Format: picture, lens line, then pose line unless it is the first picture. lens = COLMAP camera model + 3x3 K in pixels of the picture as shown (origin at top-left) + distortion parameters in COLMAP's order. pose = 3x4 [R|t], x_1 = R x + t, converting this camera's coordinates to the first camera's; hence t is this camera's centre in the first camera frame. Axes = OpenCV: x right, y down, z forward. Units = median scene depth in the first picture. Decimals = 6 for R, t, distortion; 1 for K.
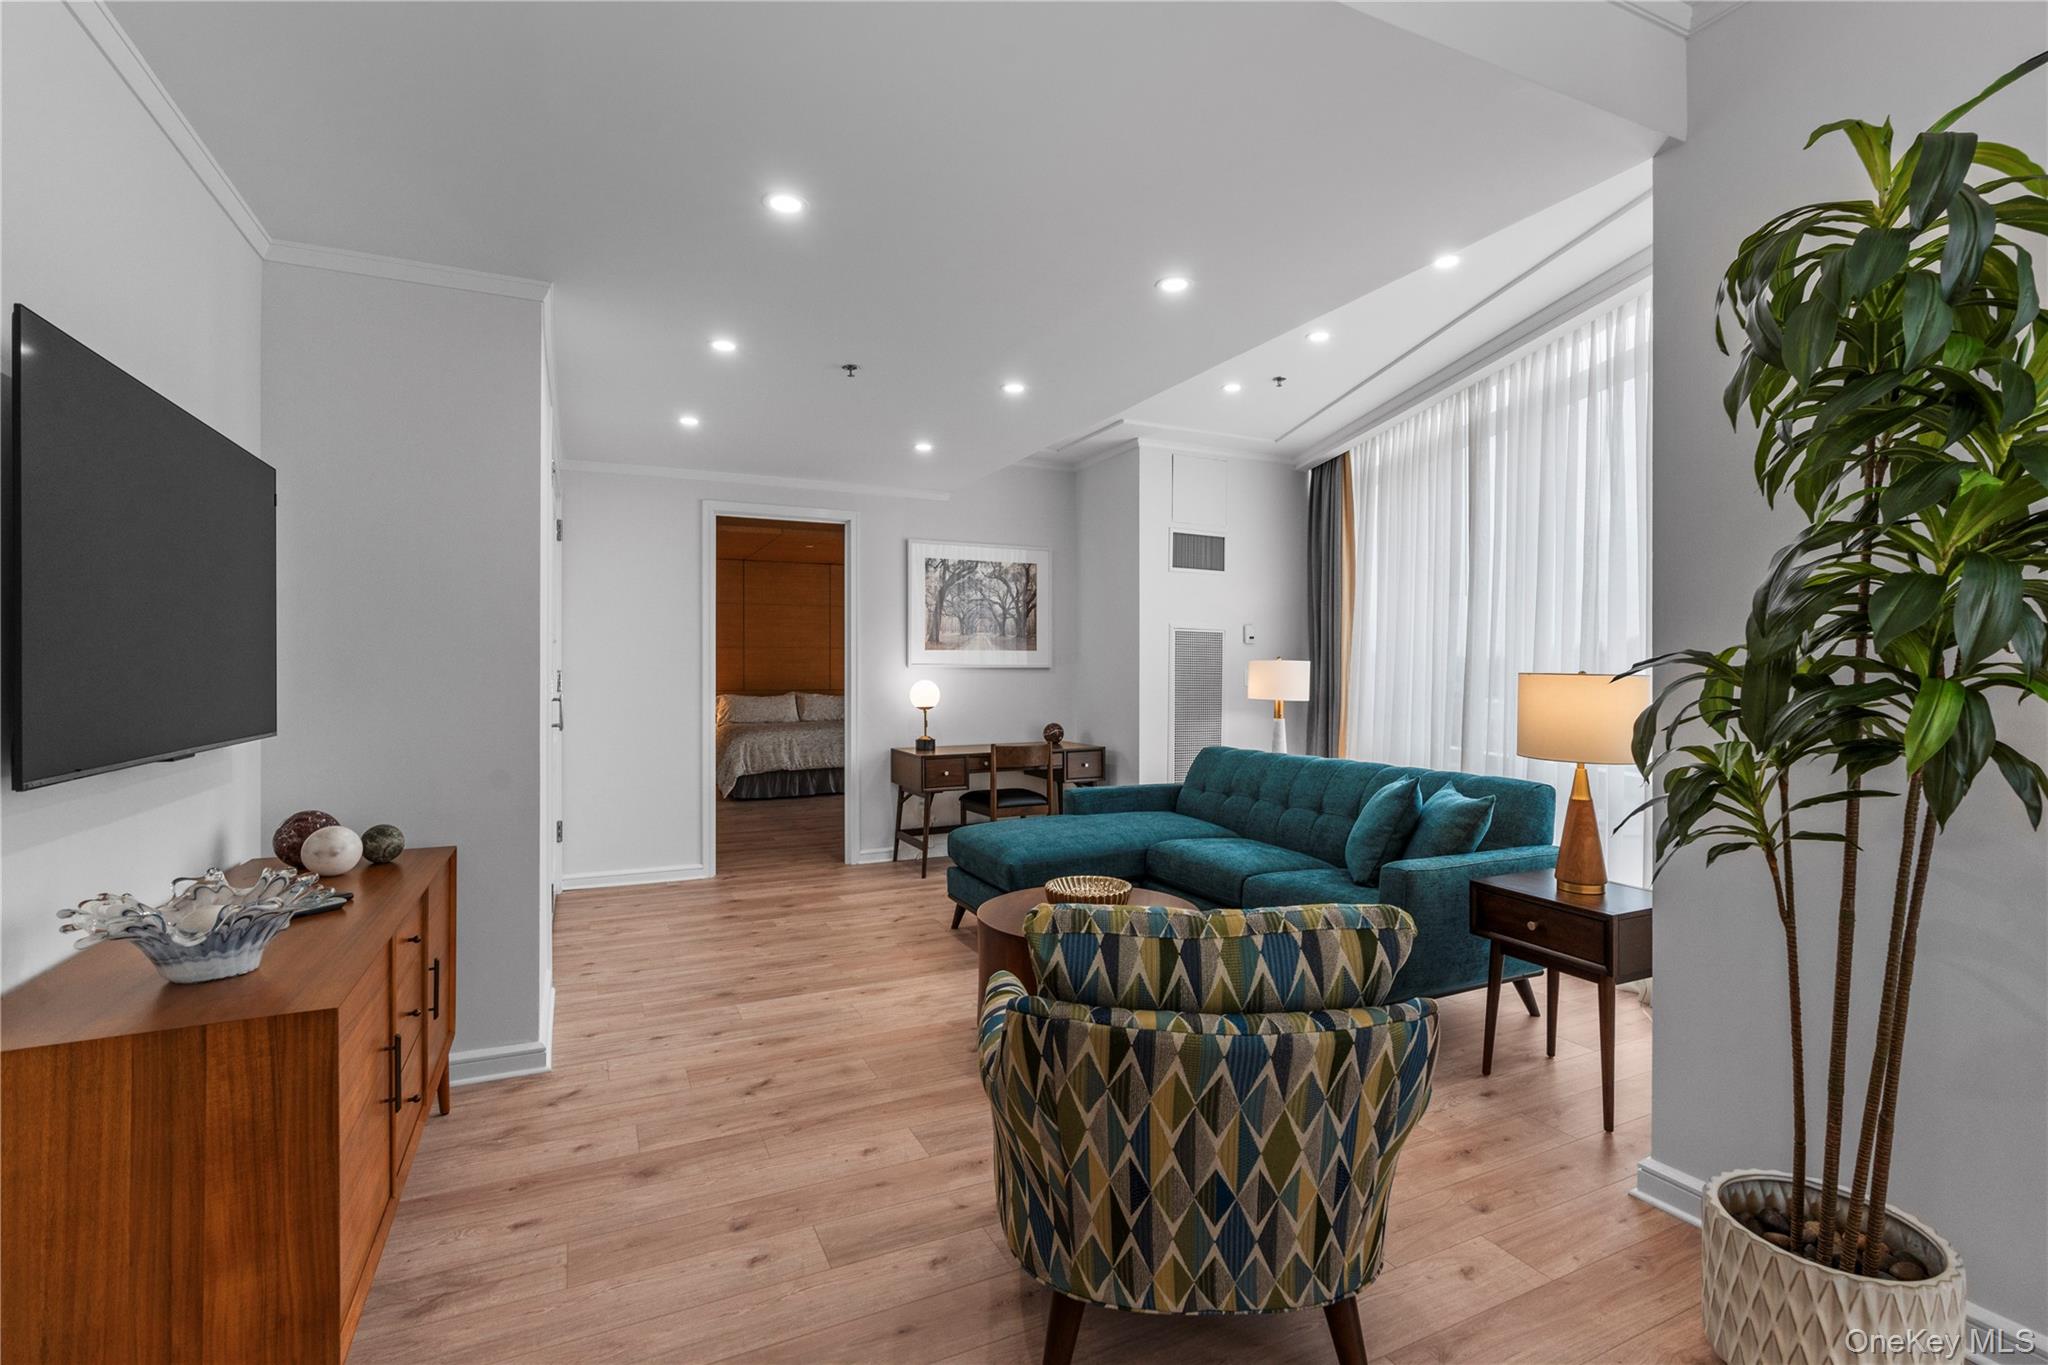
lens RADIAL K [[925.9, 0, 1025.0], [0, 925.9, 672.5], [0, 0, 1]] dist [0.000477, 0.000562]
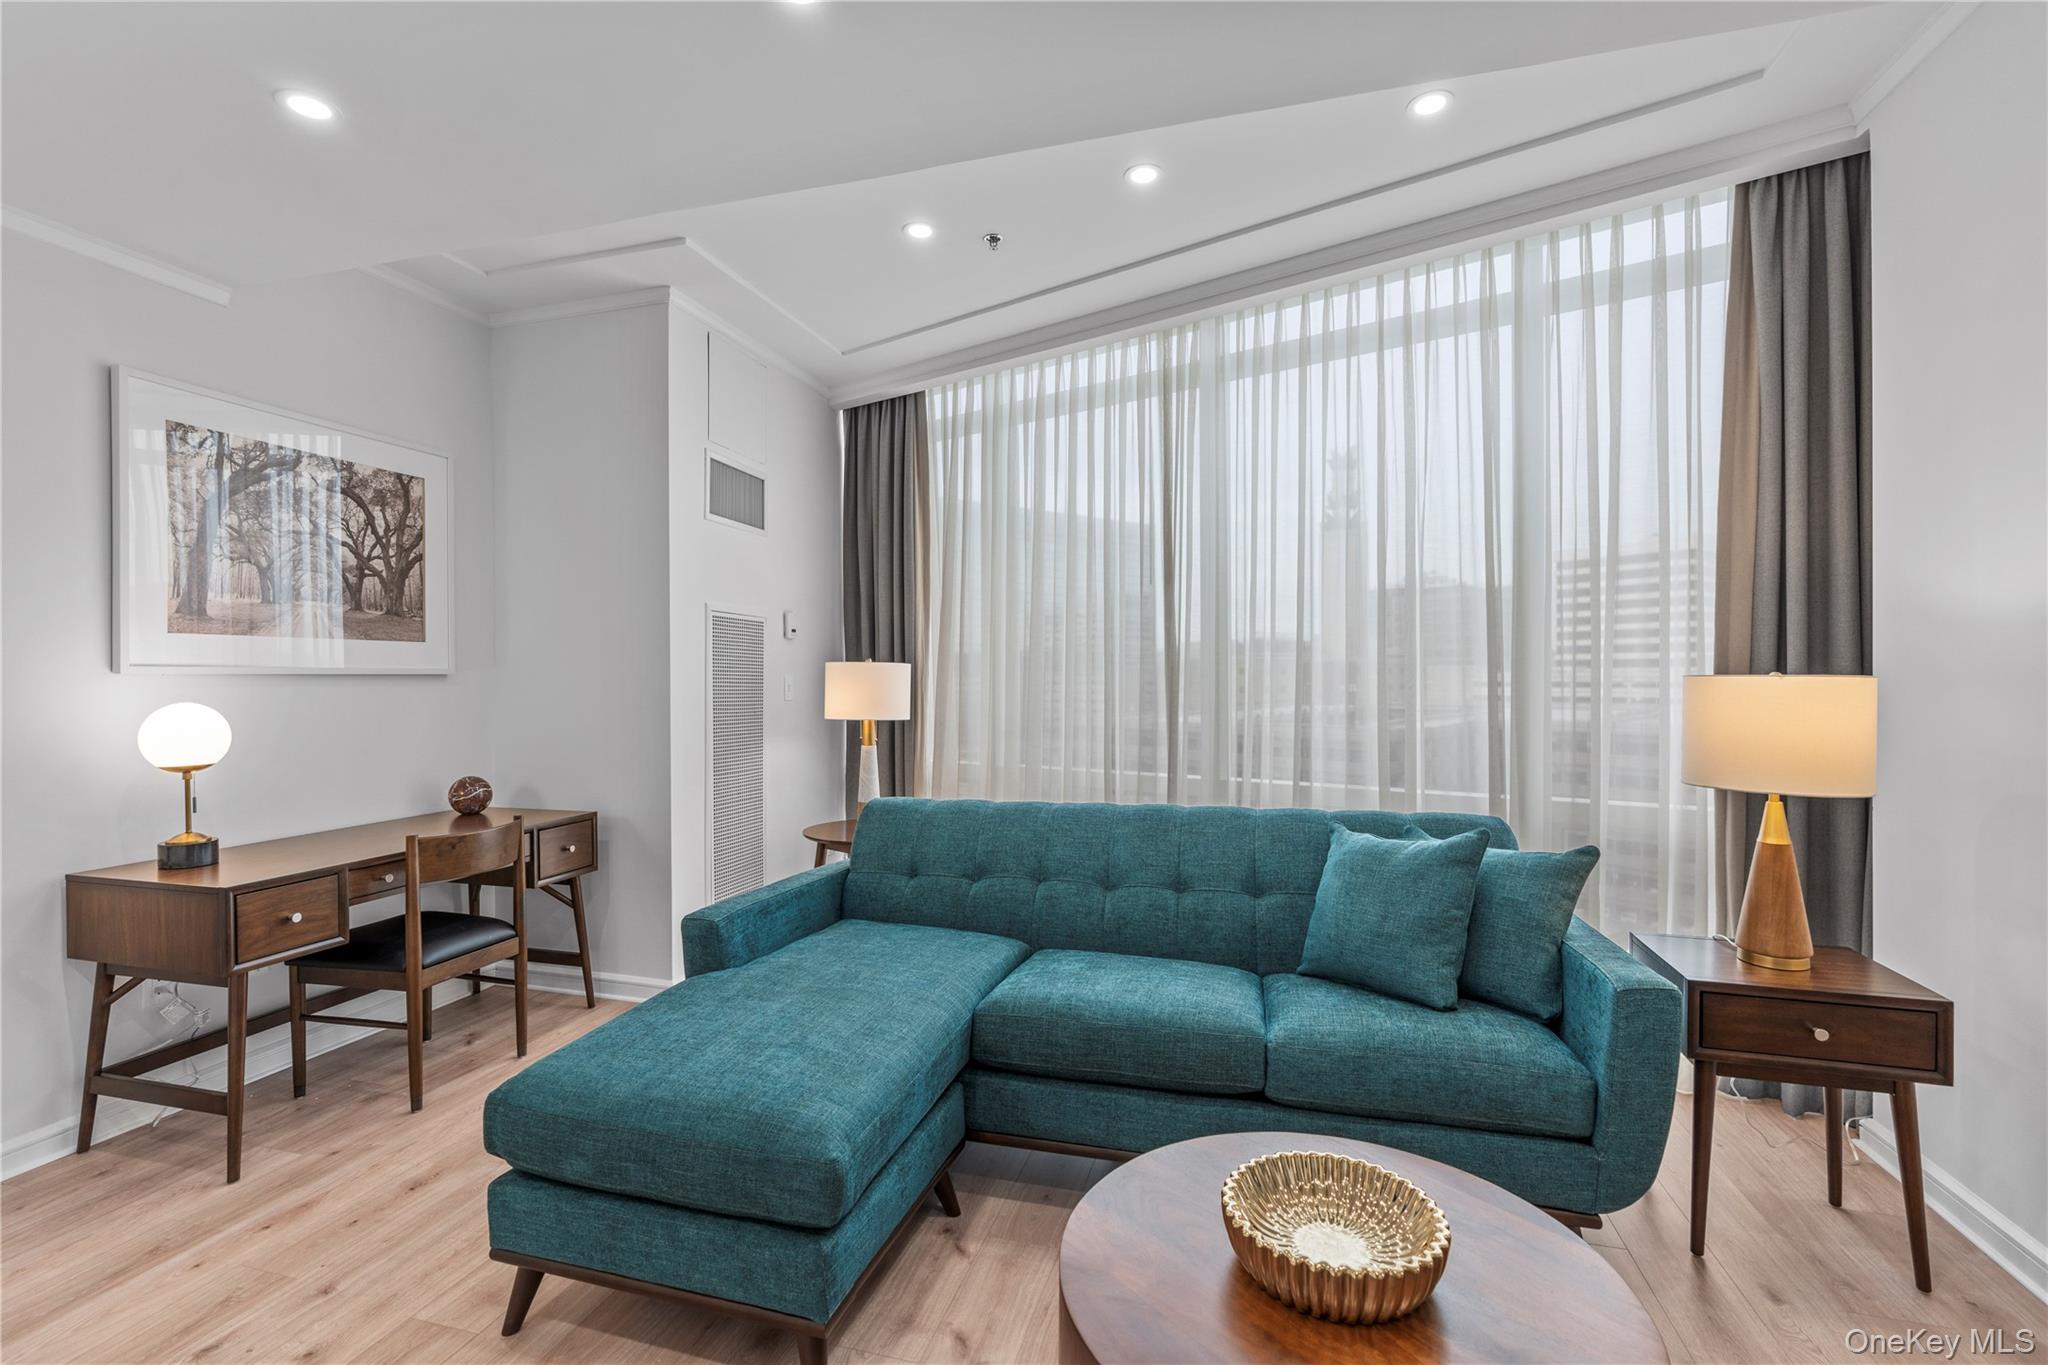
lens RADIAL K [[925.9, 0, 1024.0], [0, 925.9, 682.5], [0, 0, 1]] dist [0.001897, 0.000497]
pose [[0.673698, -0.007676, 0.738967, -0.161050], [0.007984, 0.999963, 0.003109, 0.000383], [-0.738964, 0.003805, 0.673734, 0.420721]]
